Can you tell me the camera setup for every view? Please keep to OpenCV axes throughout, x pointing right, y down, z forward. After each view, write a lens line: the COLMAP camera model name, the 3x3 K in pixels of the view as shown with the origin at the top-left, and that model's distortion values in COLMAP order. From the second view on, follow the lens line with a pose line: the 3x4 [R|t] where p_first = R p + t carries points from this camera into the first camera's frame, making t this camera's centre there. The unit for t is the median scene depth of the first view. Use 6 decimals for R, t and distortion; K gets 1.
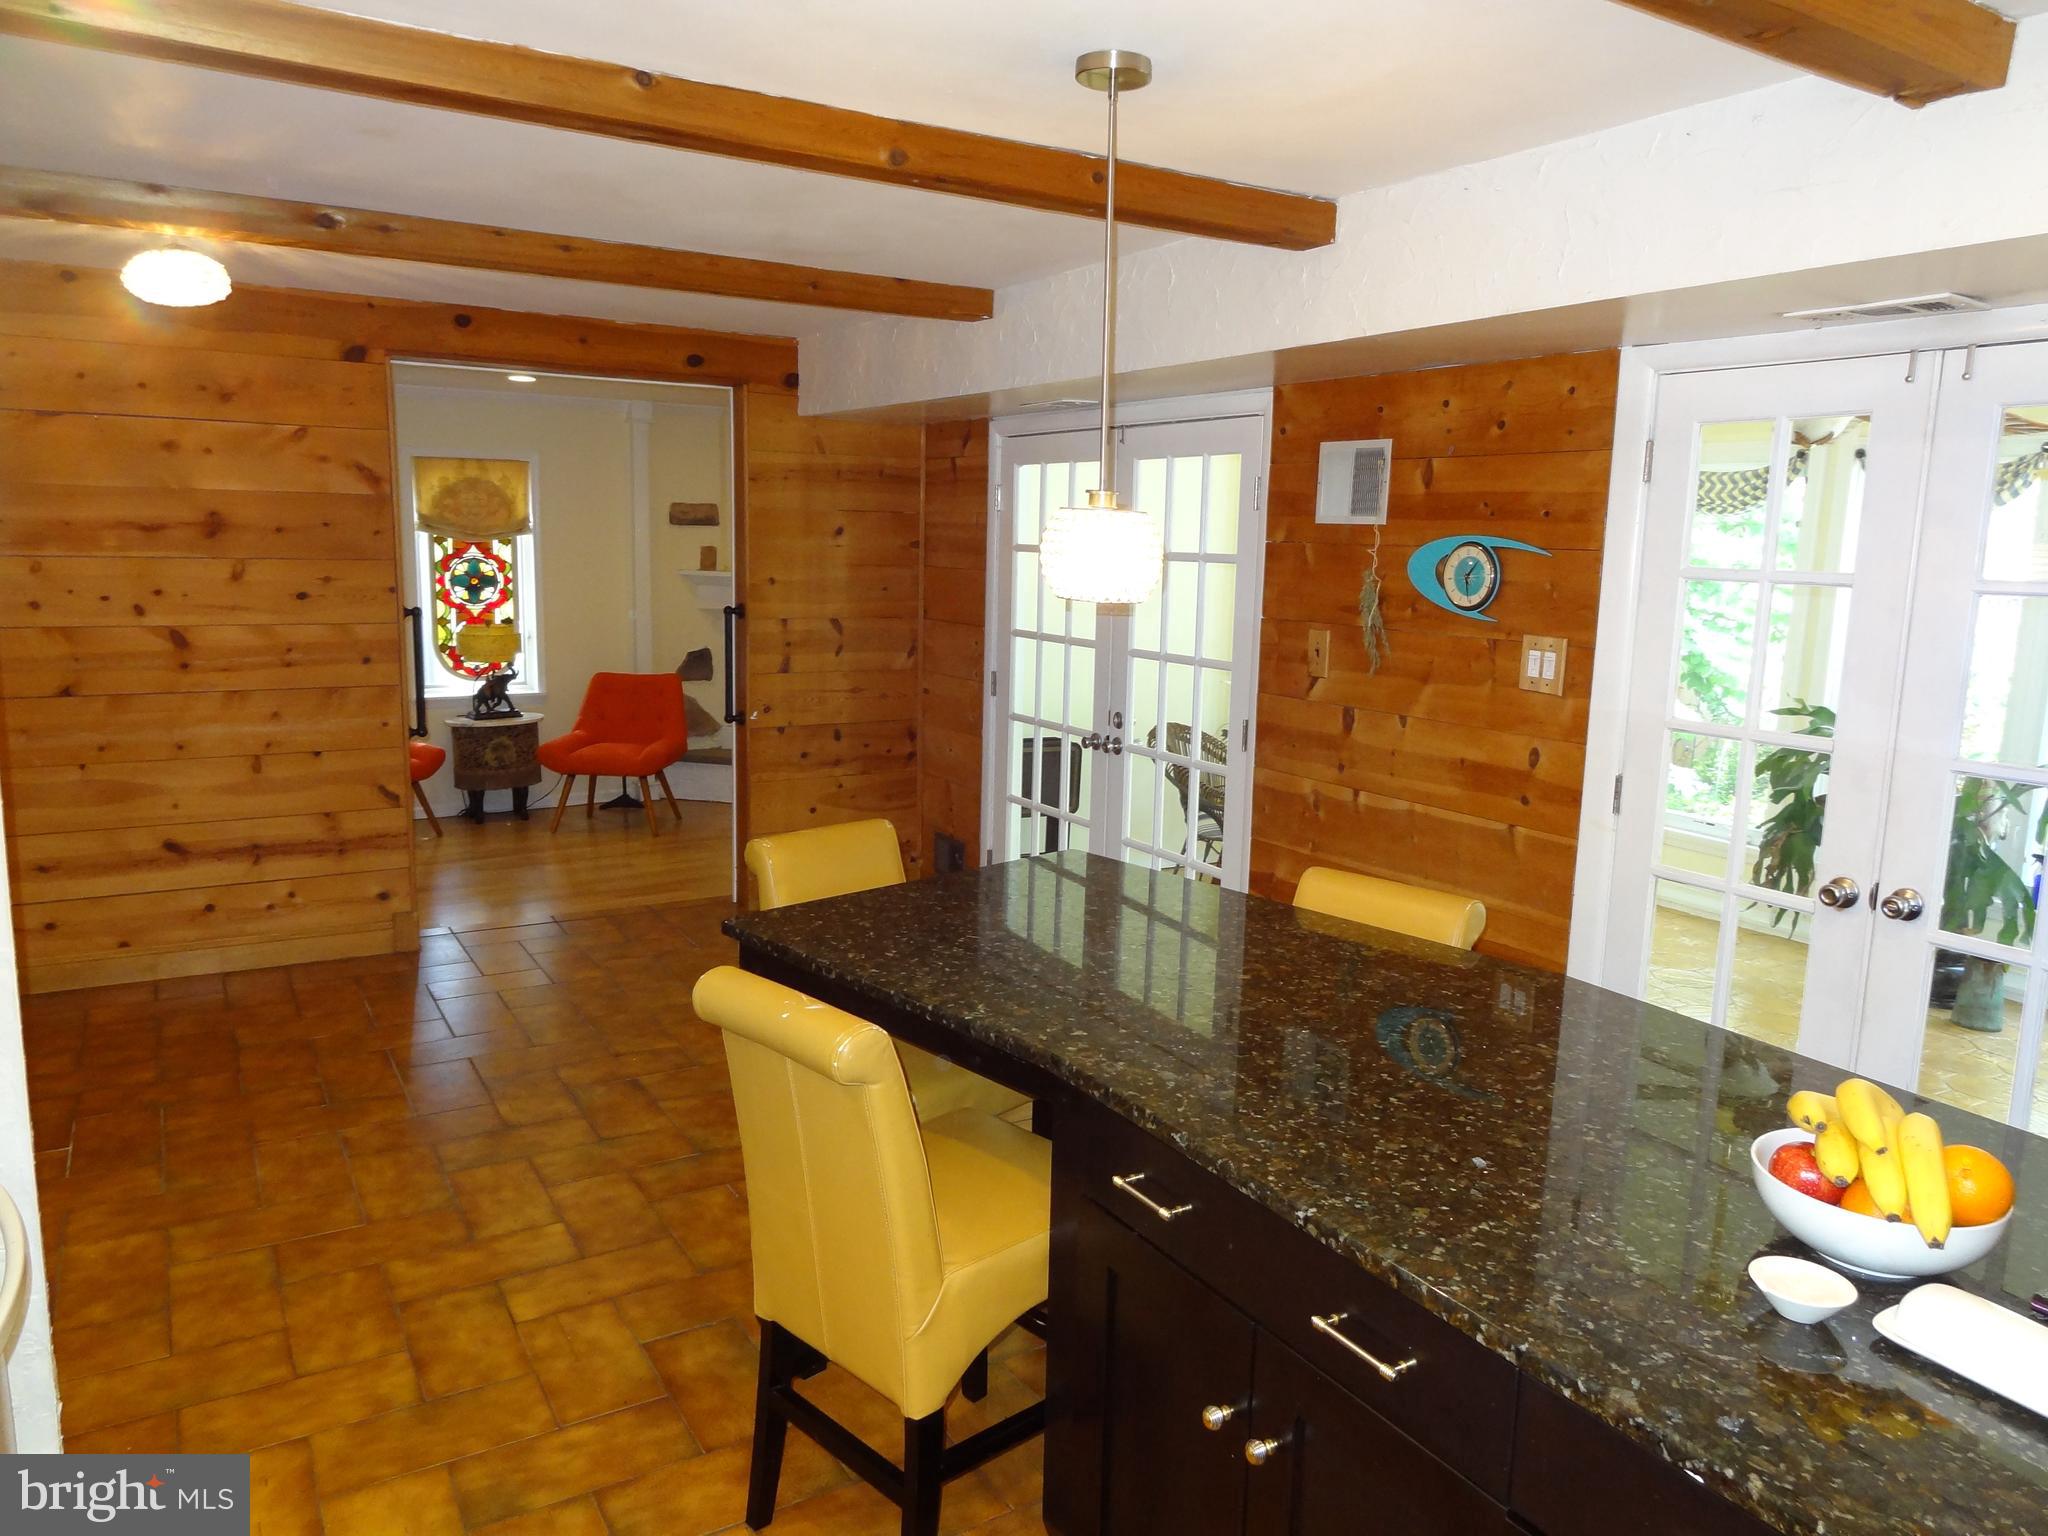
lens RADIAL K [[1441.5, 0, 1010.9], [0, 1441.5, 776.0], [0, 0, 1]] dist [-0.009785, 0.014960]
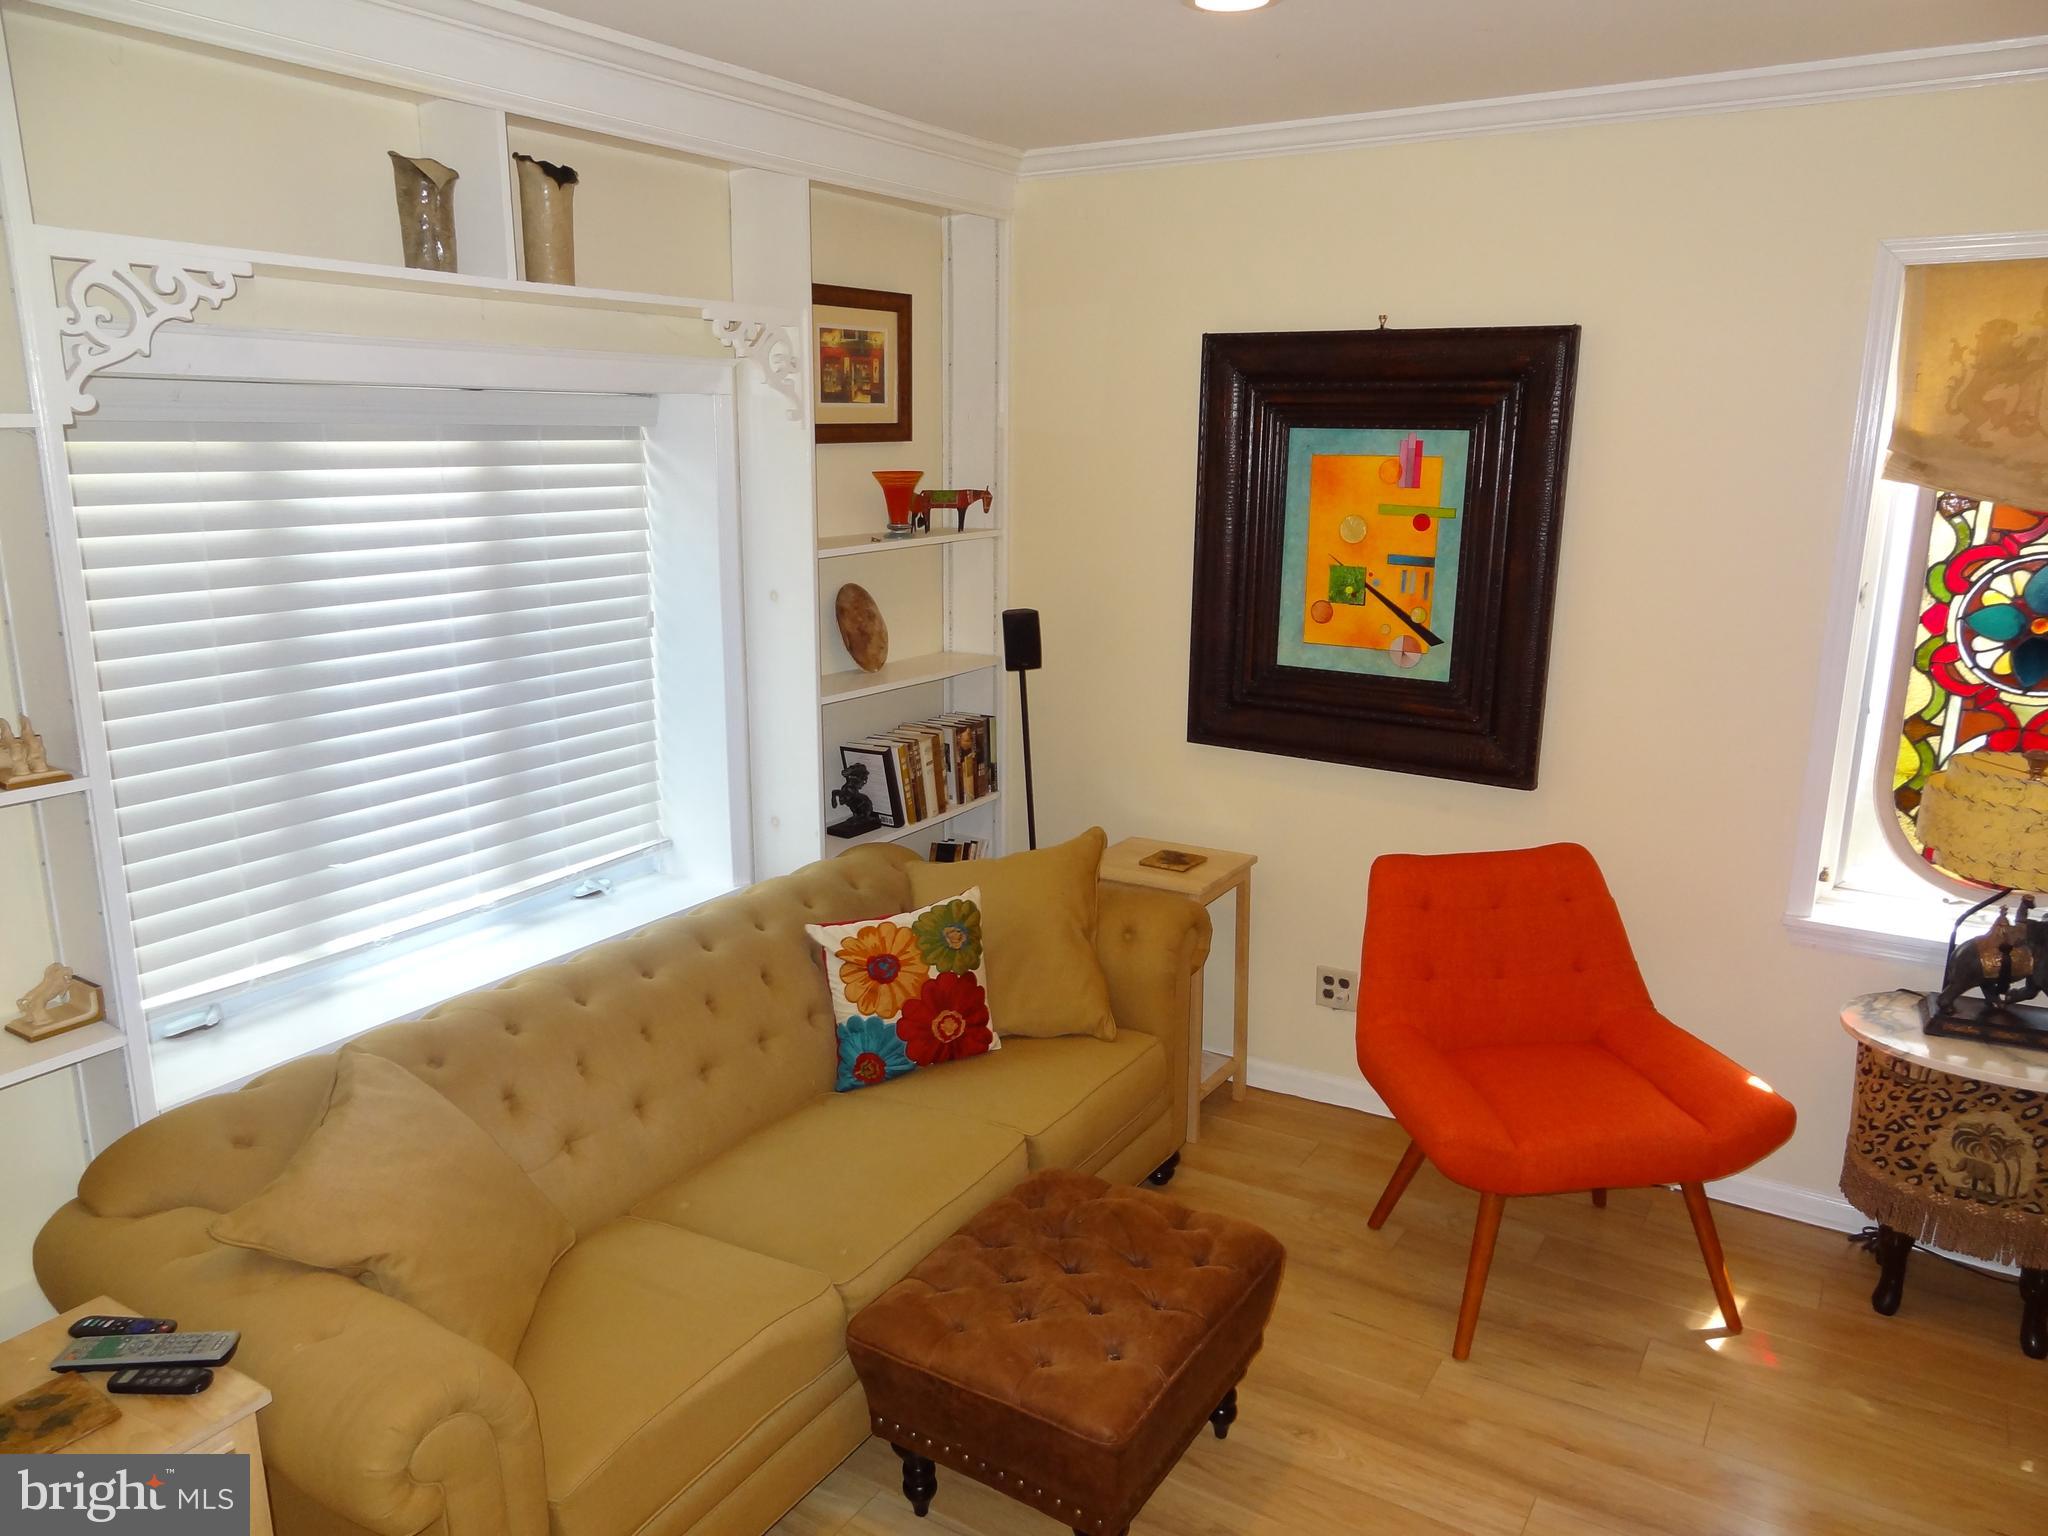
lens RADIAL K [[1441.5, 0, 1022.6], [0, 1441.5, 774.4], [0, 0, 1]] dist [-0.009785, 0.014960]
pose [[0.461863, 0.183636, -0.867733, -0.181192], [-0.142689, 0.980973, 0.131652, -0.112096], [0.875398, 0.063010, 0.479278, 0.629415]]
